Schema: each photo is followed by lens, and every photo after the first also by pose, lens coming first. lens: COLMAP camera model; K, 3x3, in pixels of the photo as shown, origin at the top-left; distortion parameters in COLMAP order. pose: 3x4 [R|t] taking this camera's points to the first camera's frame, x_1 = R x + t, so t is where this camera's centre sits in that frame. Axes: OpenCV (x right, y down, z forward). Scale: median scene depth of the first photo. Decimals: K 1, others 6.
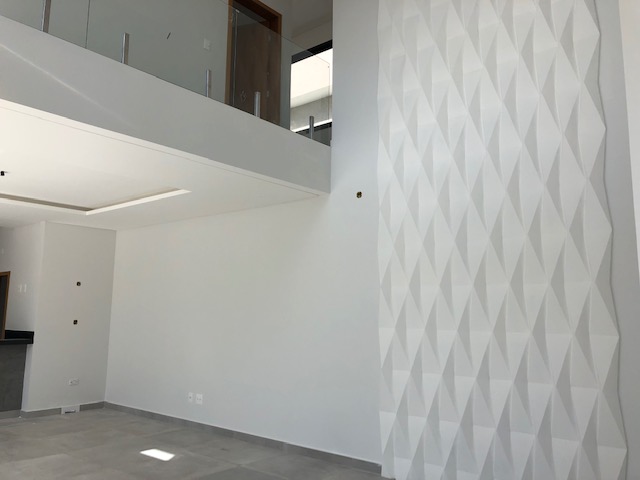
lens RADIAL K [[521.1, 0, 319.3], [0, 521.1, 236.4], [0, 0, 1]] dist [0.050187, -0.065813]
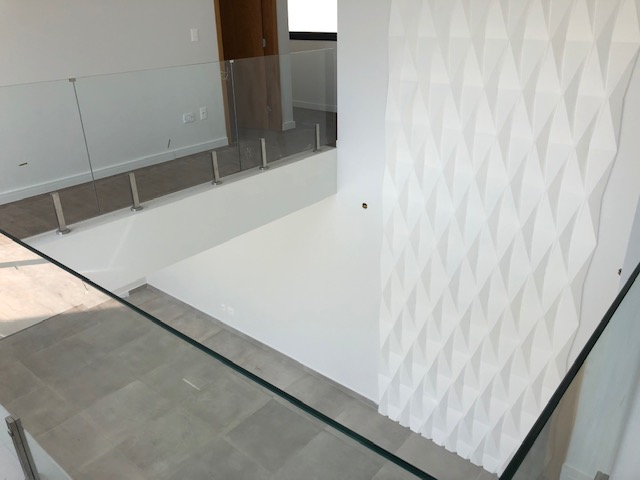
lens RADIAL K [[522.9, 0, 320.0], [0, 522.9, 240.0], [0, 0, 1]] dist [0.061853, -0.091209]
pose [[0.999474, -0.027861, -0.016623, 0.002247], [0.032434, 0.845401, 0.533146, -0.573121], [-0.000801, -0.533404, 0.845860, 0.073310]]
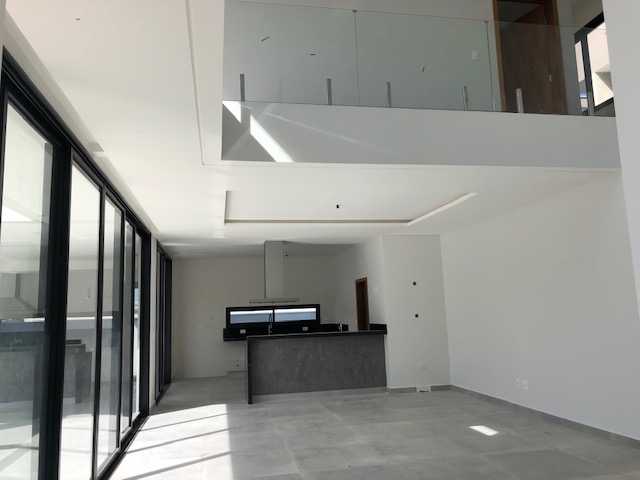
lens RADIAL K [[521.1, 0, 319.3], [0, 521.1, 236.4], [0, 0, 1]] dist [0.050187, -0.065813]
pose [[0.772040, -0.128326, -0.622485, 0.175354], [0.134888, 0.990176, -0.036831, -0.000620], [0.621096, -0.055530, 0.781765, -0.071259]]
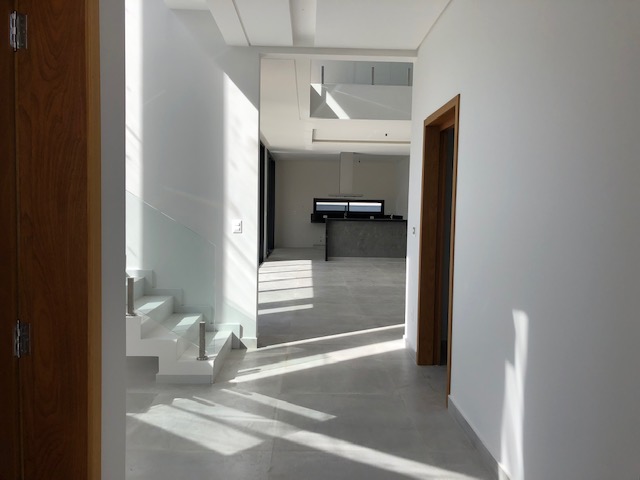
lens RADIAL K [[519.5, 0, 322.0], [0, 519.5, 230.3], [0, 0, 1]] dist [0.012678, 0.004554]
pose [[0.659116, 0.034807, -0.751236, 0.747672], [0.099102, 0.986197, 0.132643, -0.049186], [0.745483, -0.161876, 0.646568, -0.534936]]
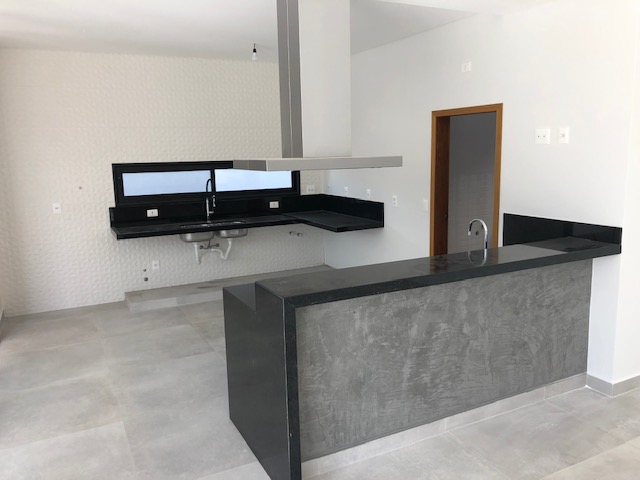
lens RADIAL K [[519.5, 0, 322.0], [0, 519.5, 230.3], [0, 0, 1]] dist [0.012678, 0.004554]
pose [[0.920744, 0.031458, -0.388897, -0.826054], [0.087360, 0.954817, 0.284066, 0.035285], [0.380262, -0.295526, 0.876394, 0.662762]]
